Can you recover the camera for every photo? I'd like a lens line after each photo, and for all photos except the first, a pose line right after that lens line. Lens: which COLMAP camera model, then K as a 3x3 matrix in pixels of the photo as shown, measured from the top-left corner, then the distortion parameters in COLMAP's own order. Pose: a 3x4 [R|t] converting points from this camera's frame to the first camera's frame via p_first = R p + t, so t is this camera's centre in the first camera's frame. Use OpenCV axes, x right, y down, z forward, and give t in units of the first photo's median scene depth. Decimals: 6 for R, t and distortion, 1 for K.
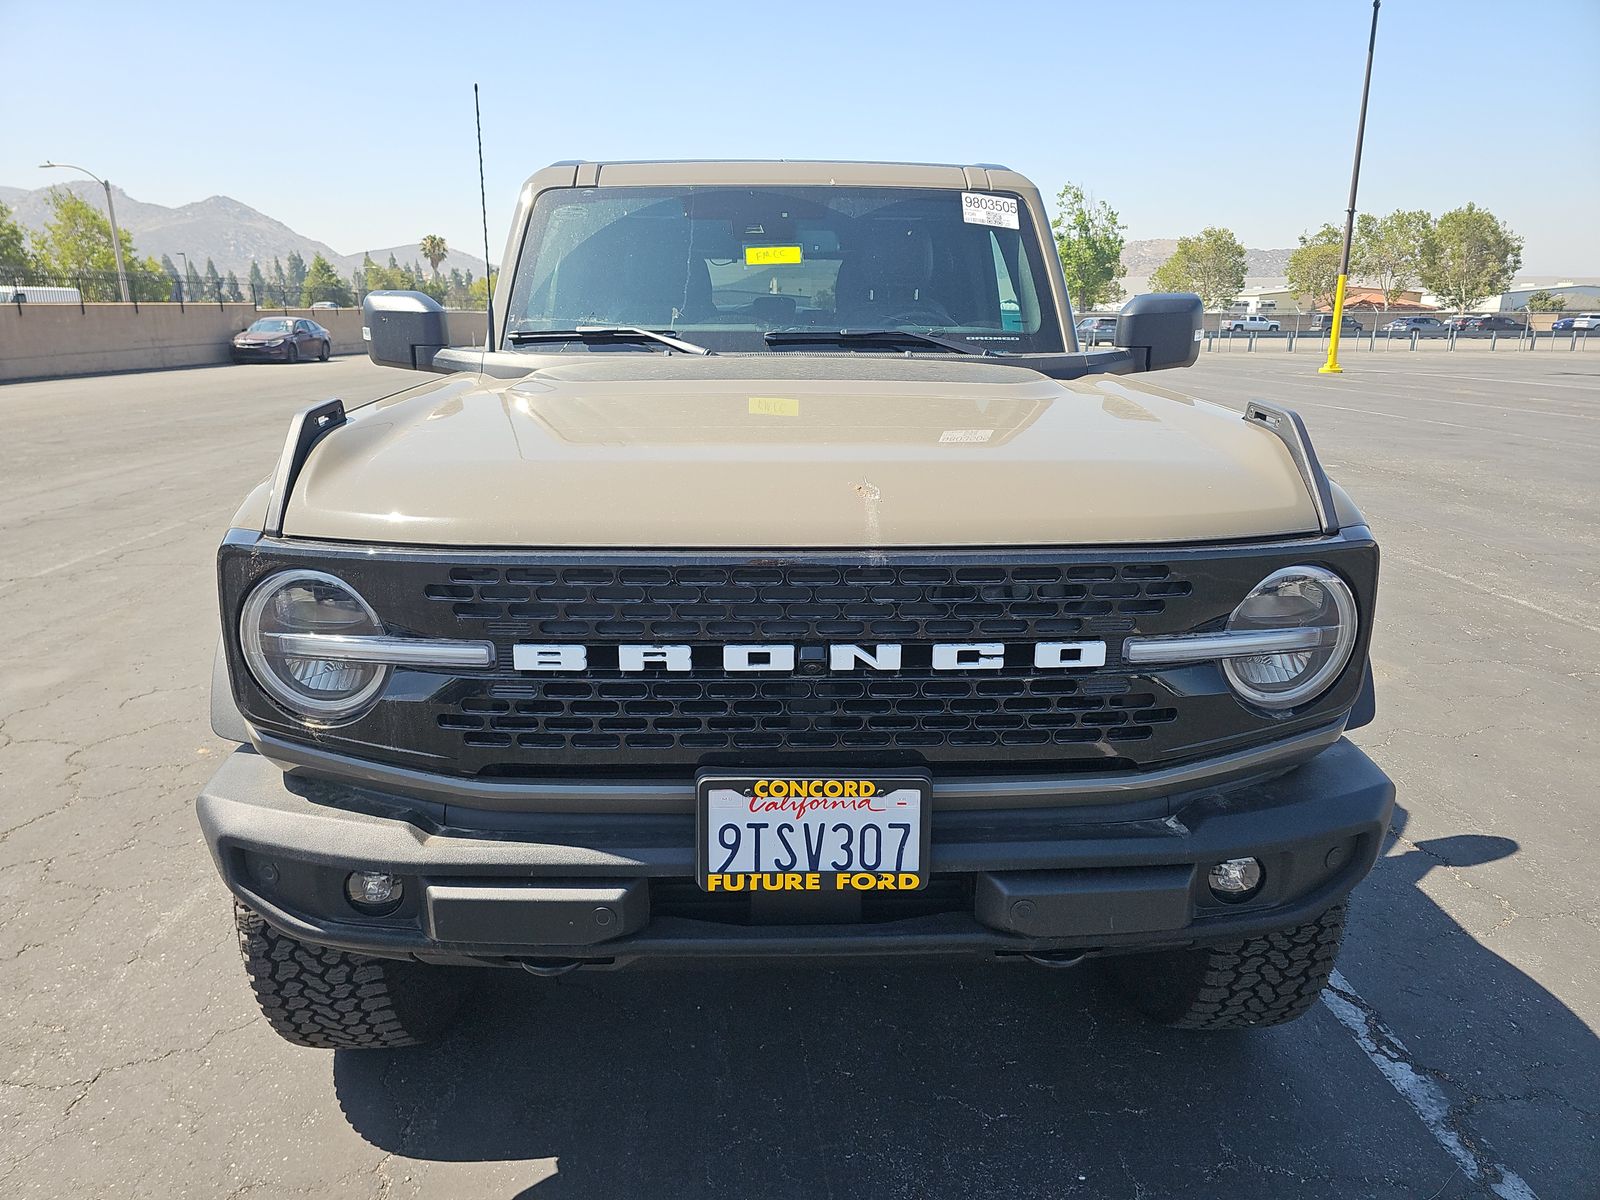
lens RADIAL K [[1082.9, 0, 777.6], [0, 1082.9, 597.2], [0, 0, 1]] dist [0.001988, -0.001445]
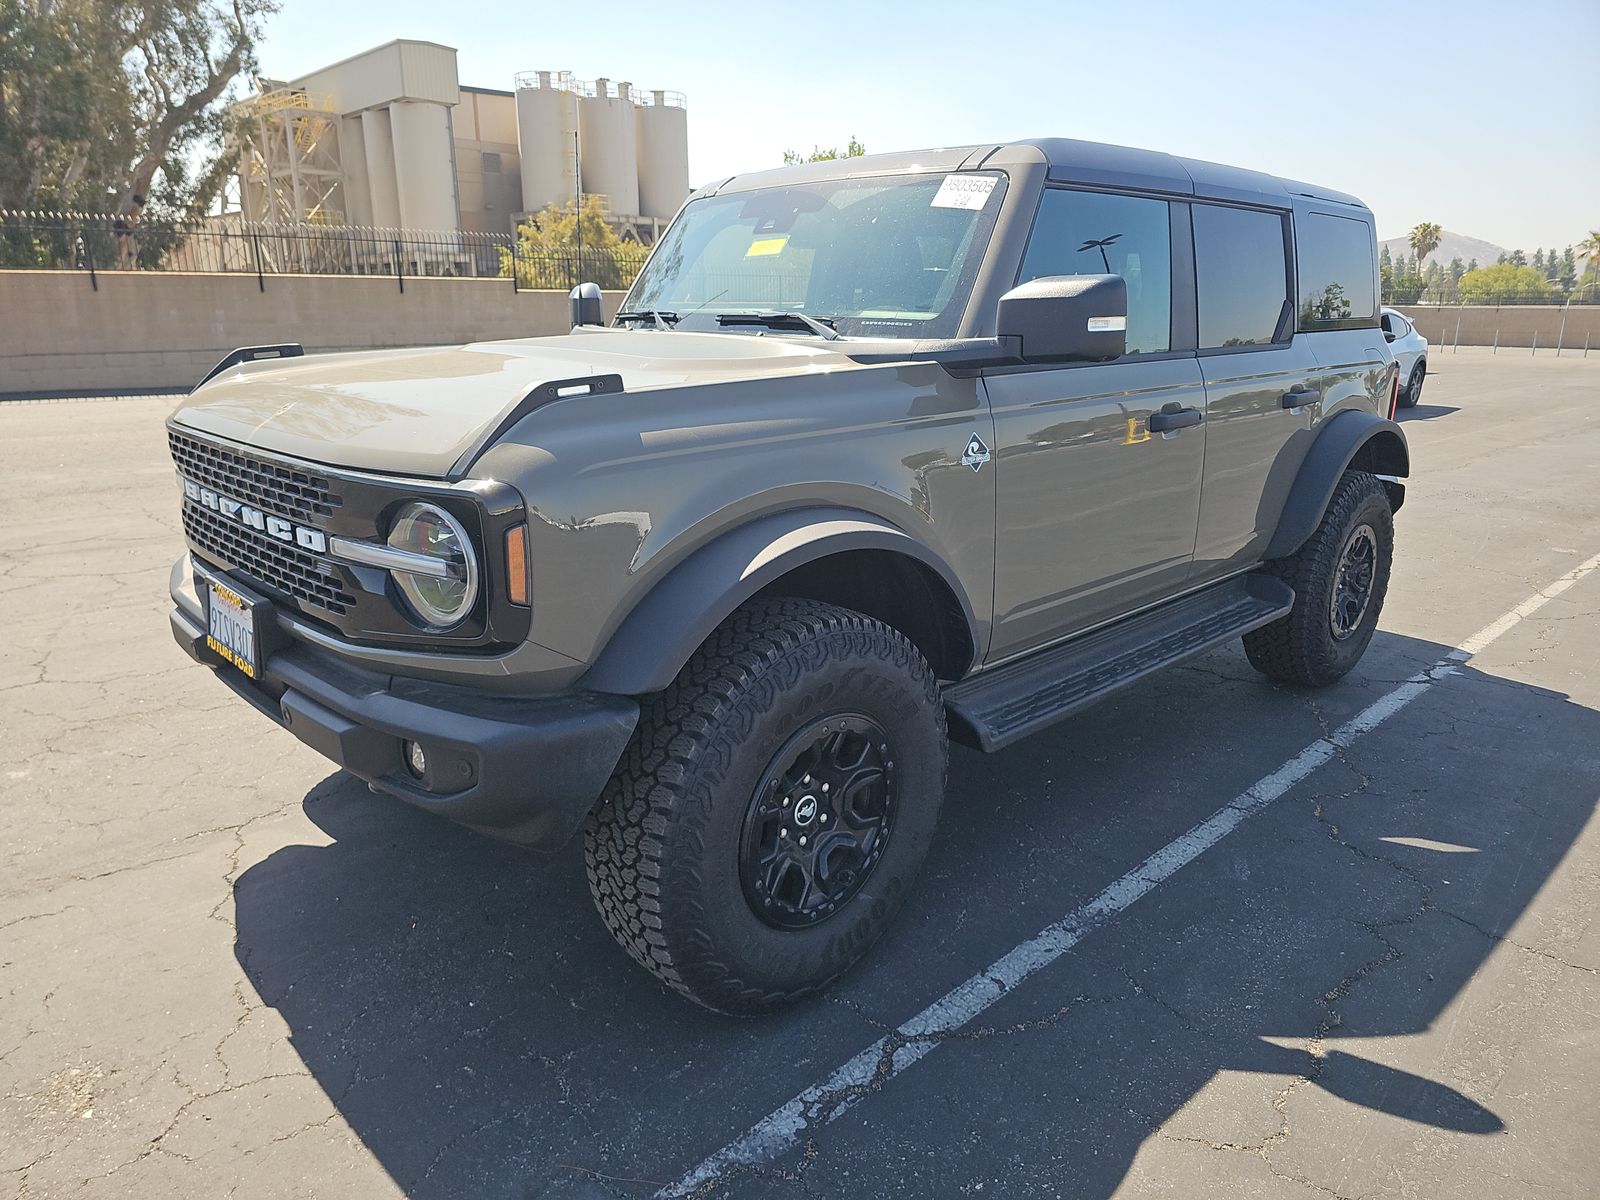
lens RADIAL K [[1077.9, 0, 800.0], [0, 1077.9, 600.0], [0, 0, 1]] dist [0.002061, 0.000193]
pose [[0.670214, 0.199514, -0.714848, 0.862876], [-0.193758, 0.976822, 0.090971, -0.060096], [0.716429, 0.077538, 0.693338, 0.255887]]
